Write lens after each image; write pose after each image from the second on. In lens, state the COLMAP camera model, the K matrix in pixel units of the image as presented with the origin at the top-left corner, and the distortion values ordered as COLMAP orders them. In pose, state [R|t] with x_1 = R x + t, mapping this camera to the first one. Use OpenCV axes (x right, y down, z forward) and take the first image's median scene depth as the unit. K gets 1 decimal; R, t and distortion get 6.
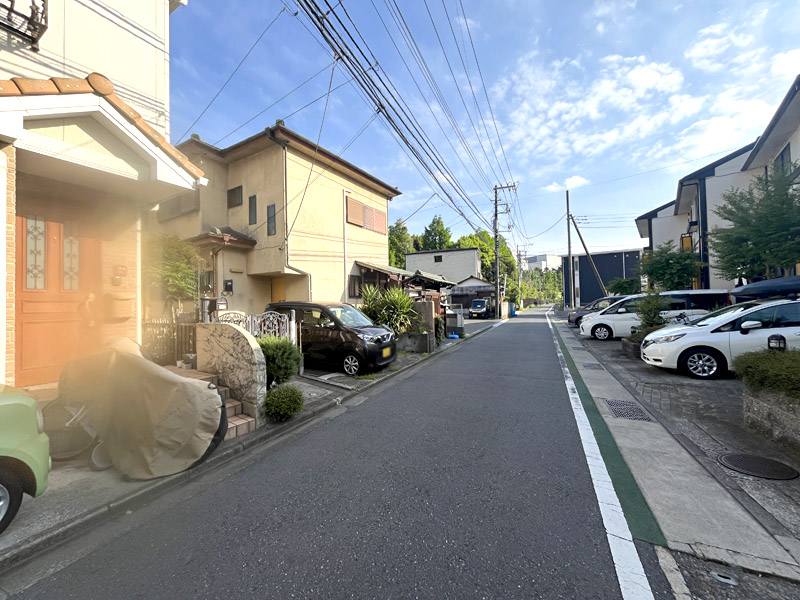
lens RADIAL K [[328.1, 0, 397.7], [0, 328.1, 295.5], [0, 0, 1]] dist [-0.001953, 0.000026]
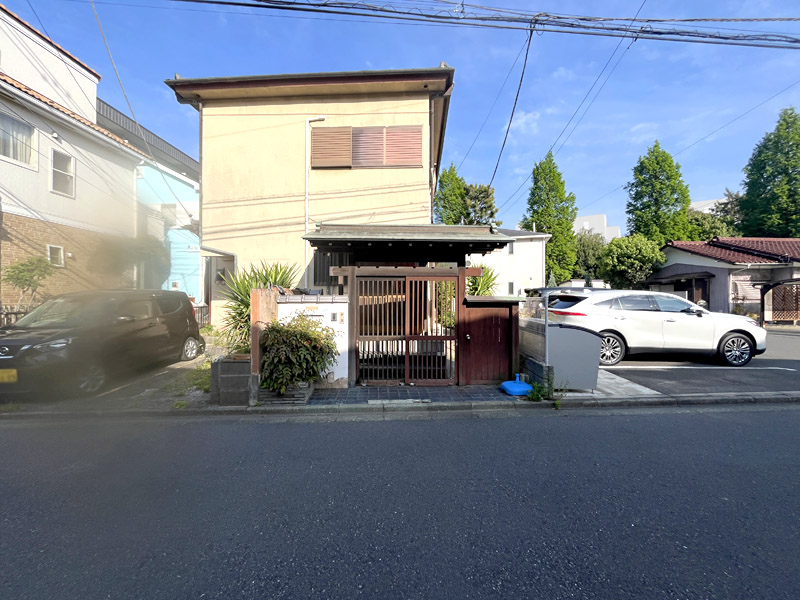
lens RADIAL K [[328.1, 0, 398.0], [0, 328.1, 296.9], [0, 0, 1]] dist [-0.001953, 0.000026]
pose [[0.460389, 0.011838, -0.887638, 0.429354], [0.015217, 0.999659, 0.021225, 0.016554], [0.887587, -0.023279, 0.460052, 0.723680]]
